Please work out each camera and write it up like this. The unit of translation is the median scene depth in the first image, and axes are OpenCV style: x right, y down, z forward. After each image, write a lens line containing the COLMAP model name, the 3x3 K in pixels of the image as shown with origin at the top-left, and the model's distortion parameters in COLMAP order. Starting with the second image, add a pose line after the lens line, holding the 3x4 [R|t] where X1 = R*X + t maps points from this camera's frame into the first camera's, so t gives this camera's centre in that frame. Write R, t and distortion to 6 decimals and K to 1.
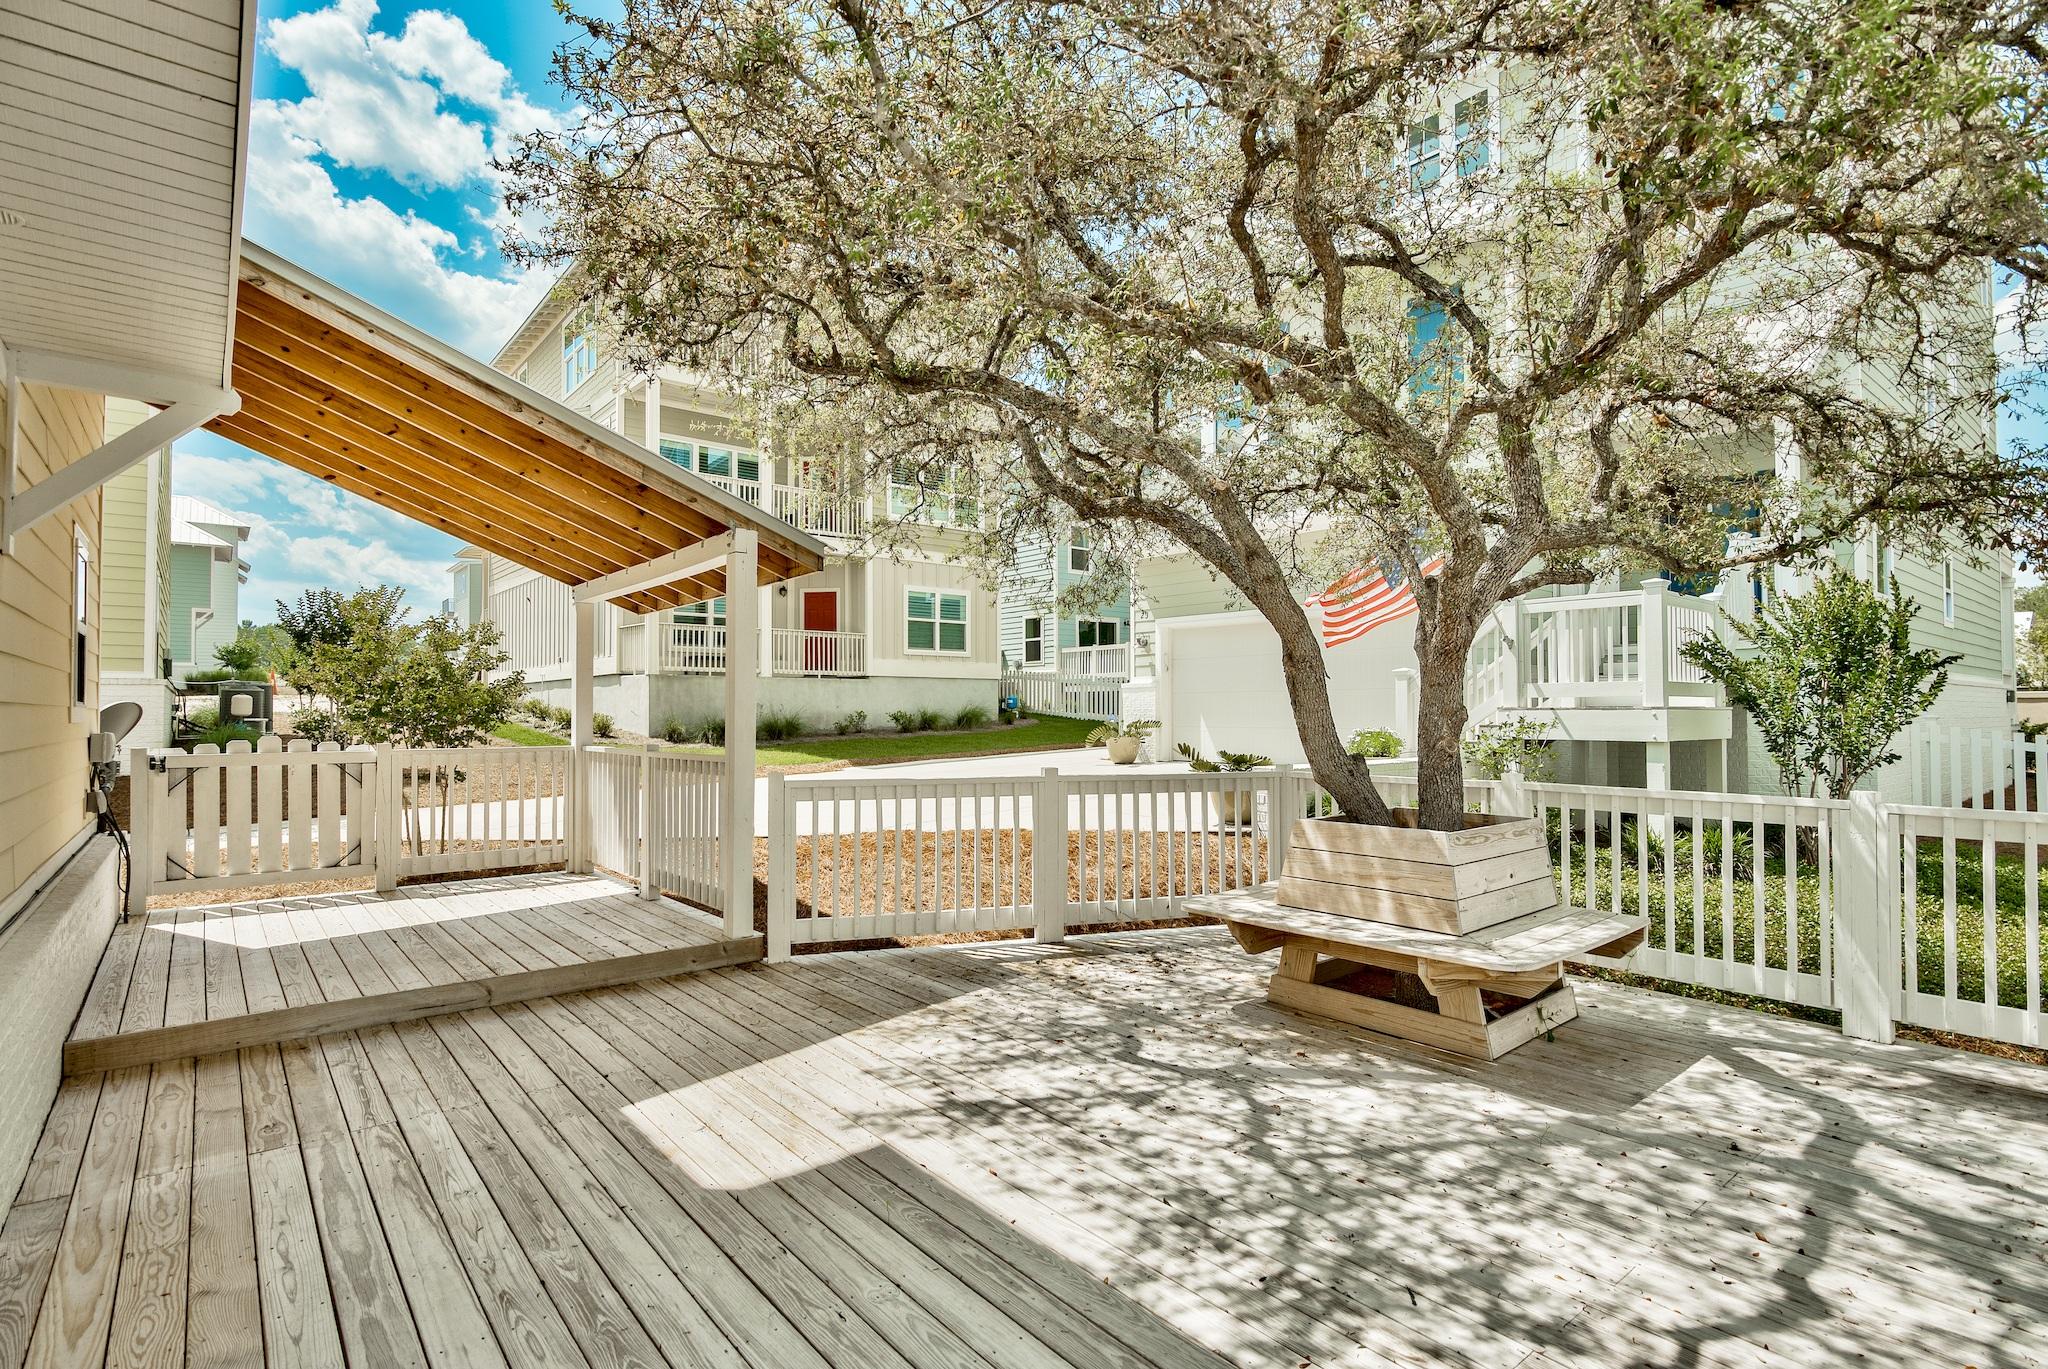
lens RADIAL K [[1006.7, 0, 1028.8], [0, 1006.7, 688.2], [0, 0, 1]] dist [-0.002836, -0.000340]
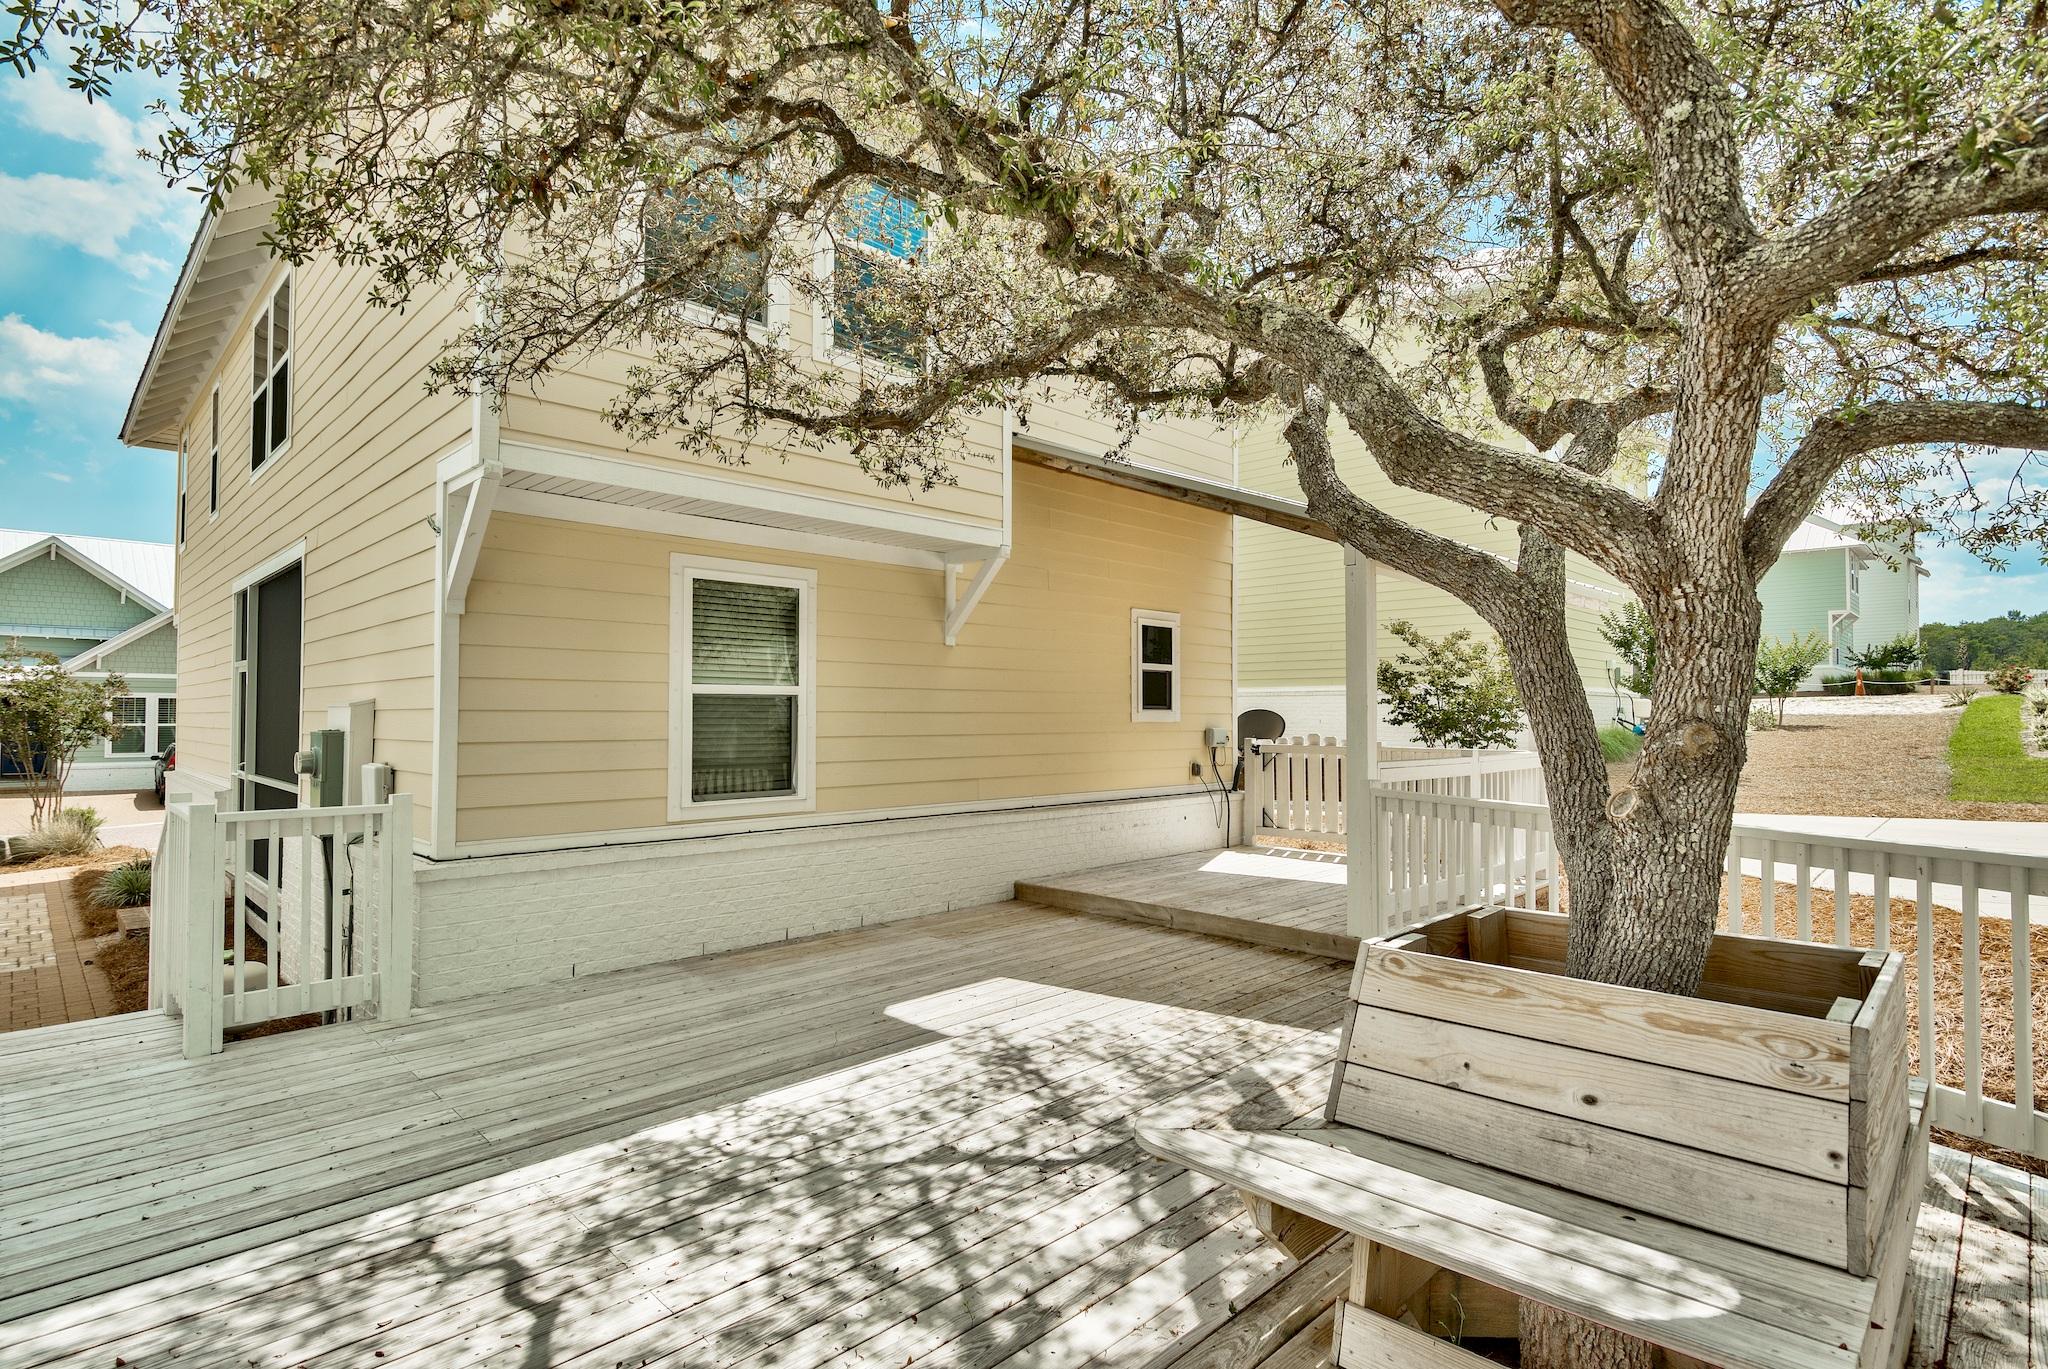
lens RADIAL K [[1018.4, 0, 1008.6], [0, 1018.4, 689.4], [0, 0, 1]] dist [-0.002577, -0.000248]
pose [[0.097389, -0.015617, -0.995124, 1.061159], [0.015169, 0.999784, -0.014206, 0.006149], [0.995131, -0.013712, 0.097605, 0.827414]]
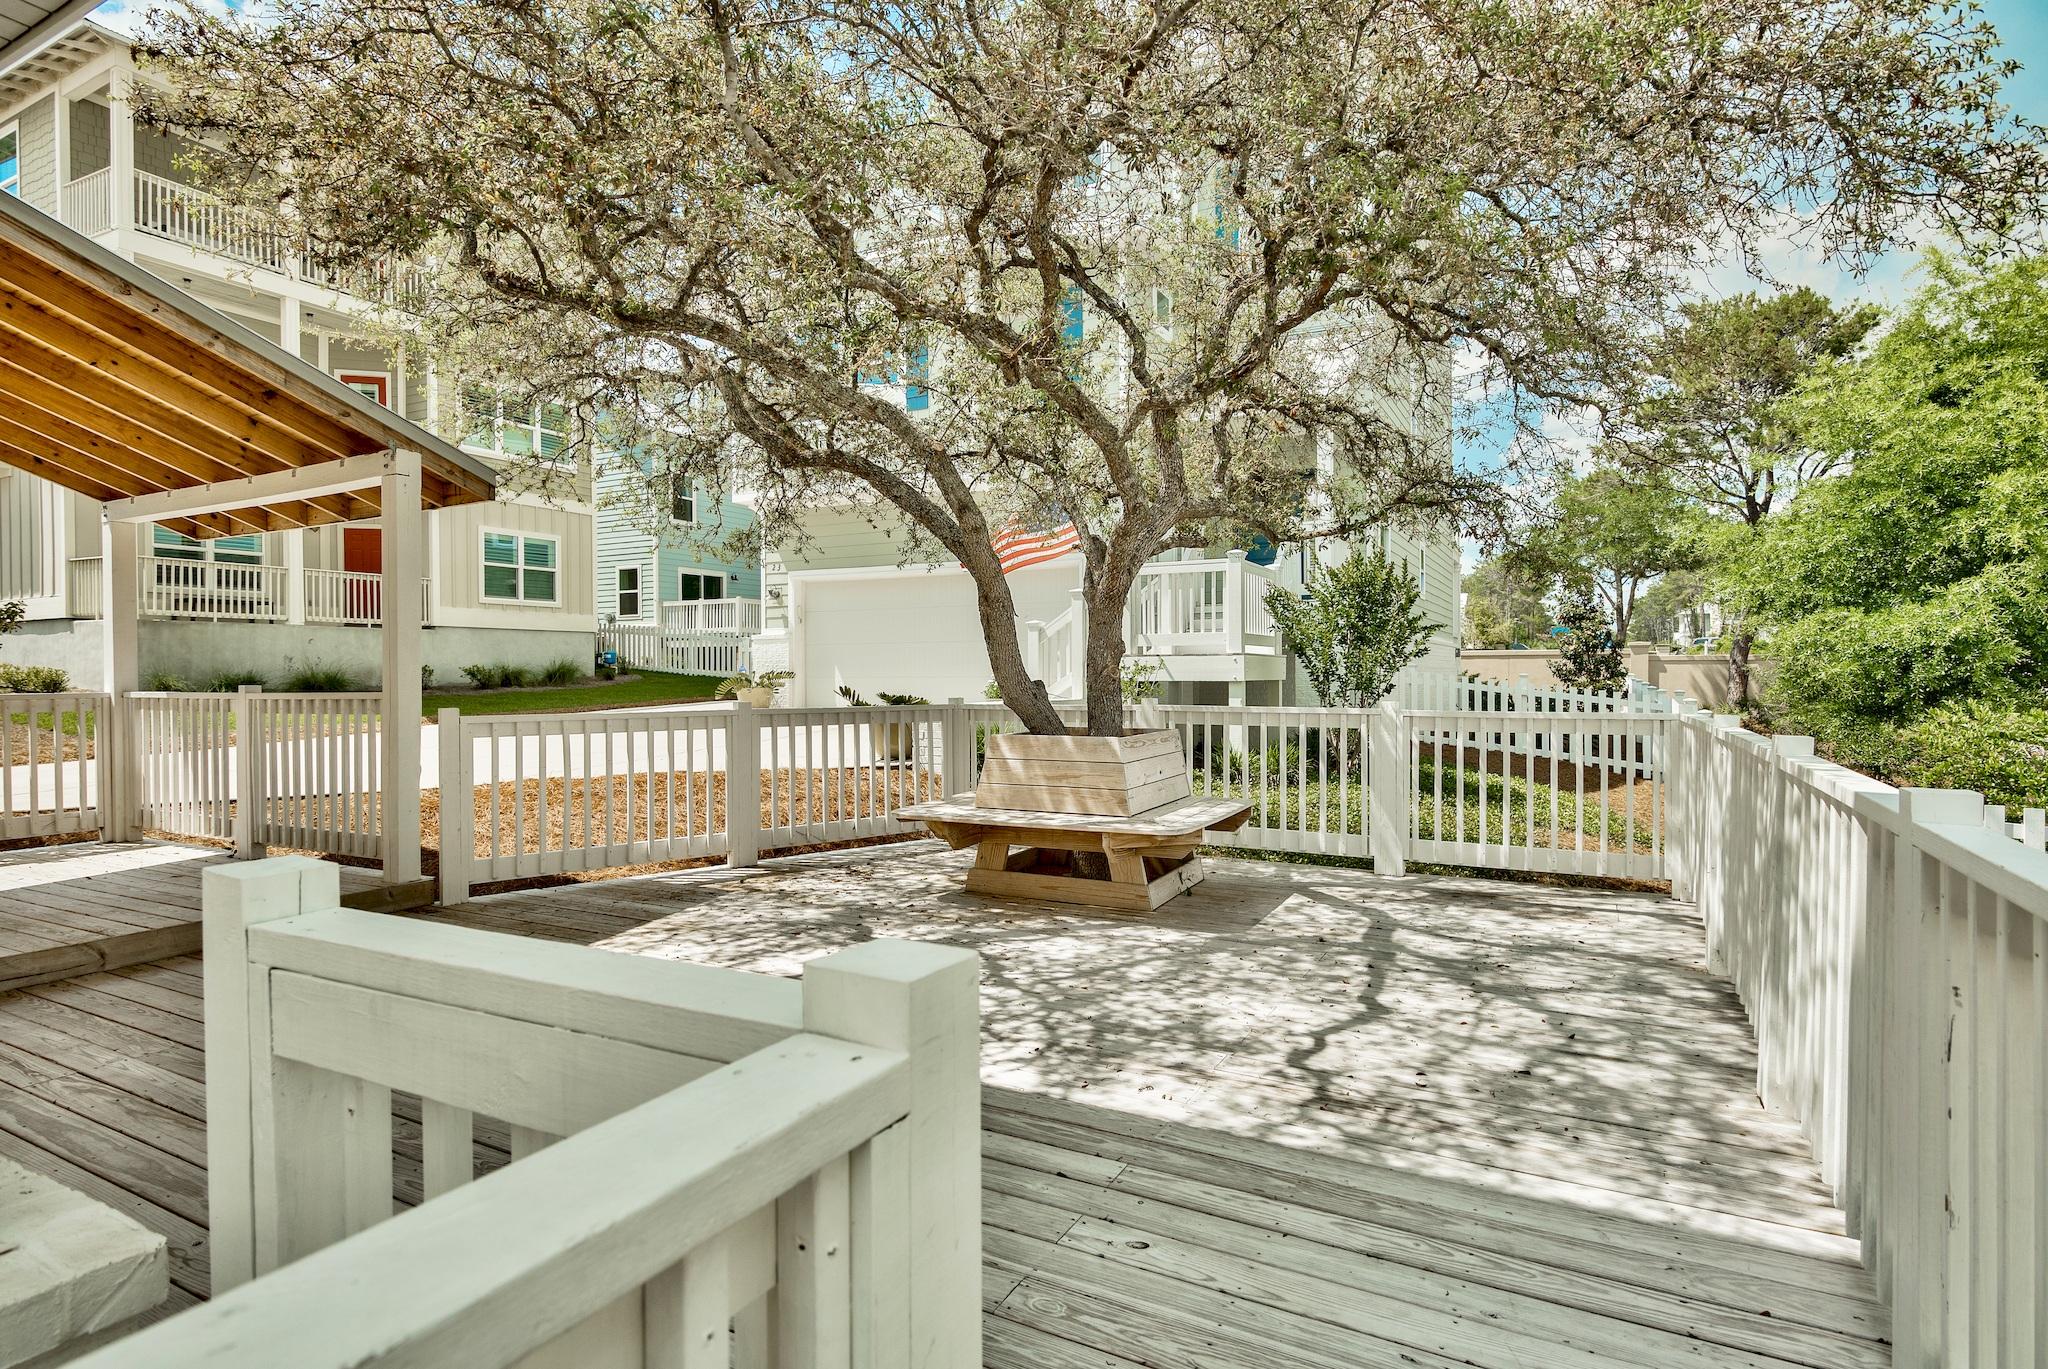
lens RADIAL K [[1086.6, 0, 934.1], [0, 1086.6, 675.7], [0, 0, 1]] dist [-0.000459, -0.000451]
pose [[0.939811, 0.010871, 0.341522, -0.271129], [-0.015495, 0.999821, 0.010814, 0.054973], [-0.341344, -0.015455, 0.939811, -0.202010]]
